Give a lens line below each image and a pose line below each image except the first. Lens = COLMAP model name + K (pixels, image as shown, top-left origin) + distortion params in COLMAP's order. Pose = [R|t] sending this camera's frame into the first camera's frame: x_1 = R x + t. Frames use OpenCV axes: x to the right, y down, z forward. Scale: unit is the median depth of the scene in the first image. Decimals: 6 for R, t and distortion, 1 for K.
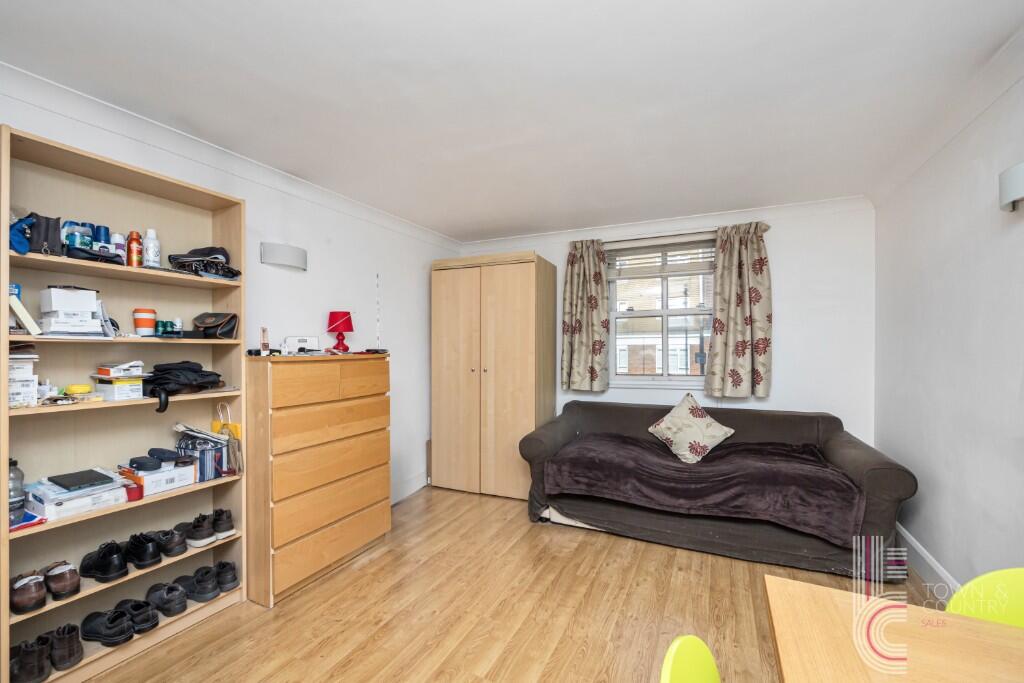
lens RADIAL K [[419.4, 0, 493.9], [0, 419.4, 350.4], [0, 0, 1]] dist [-0.004380, -0.000132]
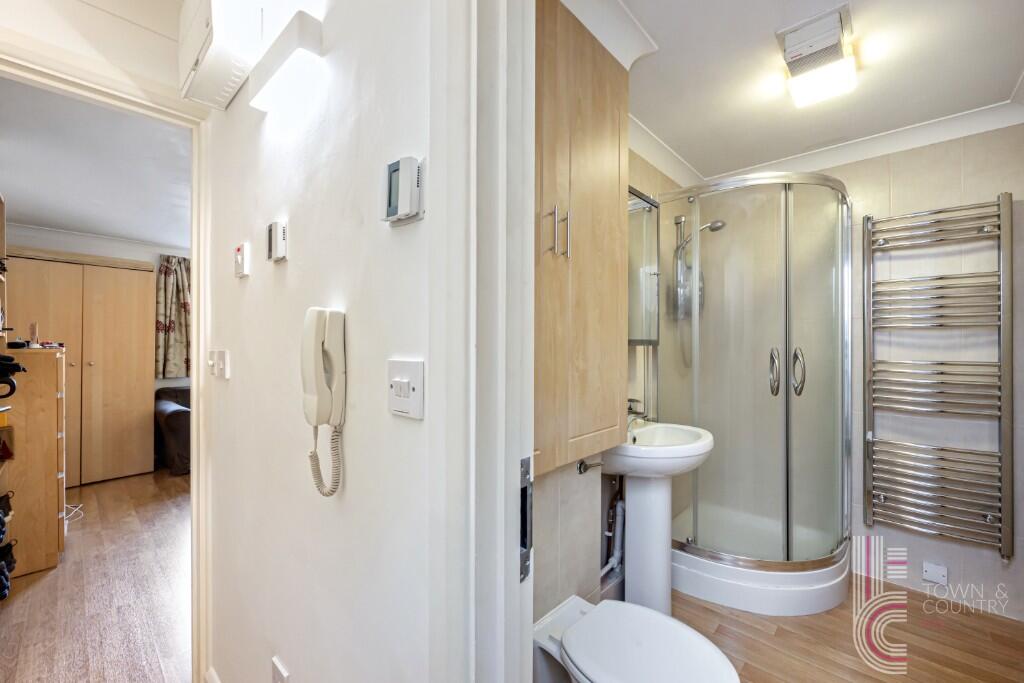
lens RADIAL K [[419.4, 0, 511.8], [0, 419.4, 345.4], [0, 0, 1]] dist [-0.004380, -0.000132]
pose [[0.268898, 0.004810, 0.963157, -0.710051], [0.003418, 0.999976, -0.005948, 0.009555], [-0.963163, 0.004892, 0.268875, -0.282586]]
